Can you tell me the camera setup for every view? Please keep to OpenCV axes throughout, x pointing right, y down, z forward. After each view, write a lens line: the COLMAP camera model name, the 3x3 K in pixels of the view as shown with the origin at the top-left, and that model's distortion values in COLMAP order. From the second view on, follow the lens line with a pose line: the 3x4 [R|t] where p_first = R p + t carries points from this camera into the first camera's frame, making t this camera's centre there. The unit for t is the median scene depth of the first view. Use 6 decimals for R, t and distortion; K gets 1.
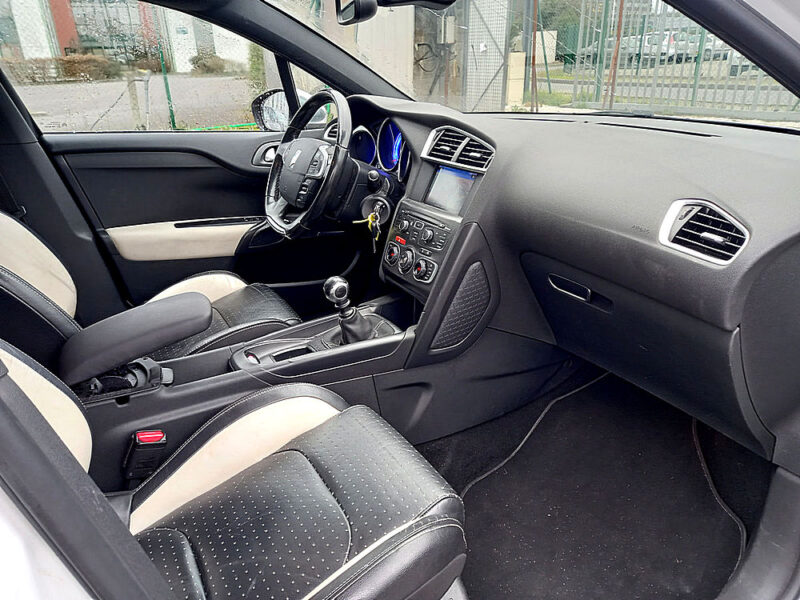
lens RADIAL K [[582.1, 0, 398.5], [0, 582.1, 304.0], [0, 0, 1]] dist [0.059754, -0.044609]
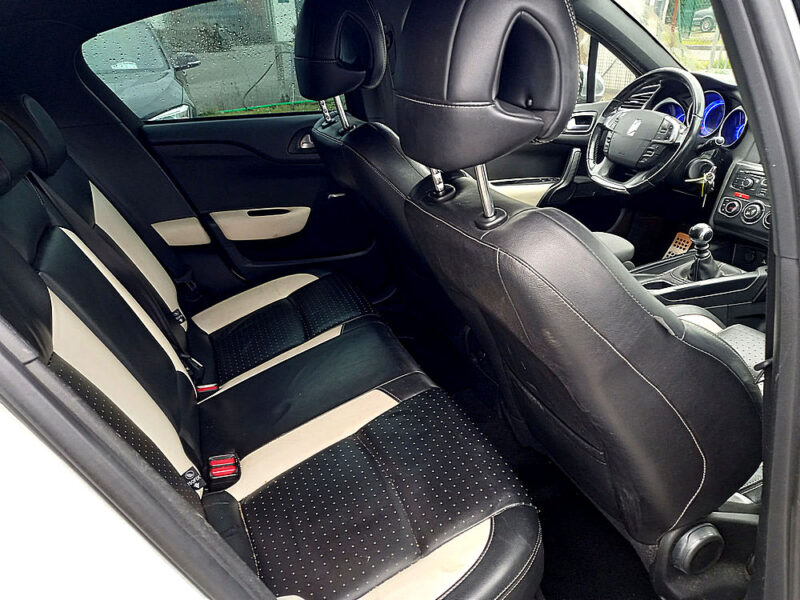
lens RADIAL K [[582.1, 0, 405.2], [0, 582.1, 299.6], [0, 0, 1]] dist [0.059754, -0.044609]
pose [[0.993258, 0.038250, -0.109436, -0.517926], [-0.033547, 0.998446, 0.044493, 0.068907], [0.110967, -0.040522, 0.992998, -0.273126]]
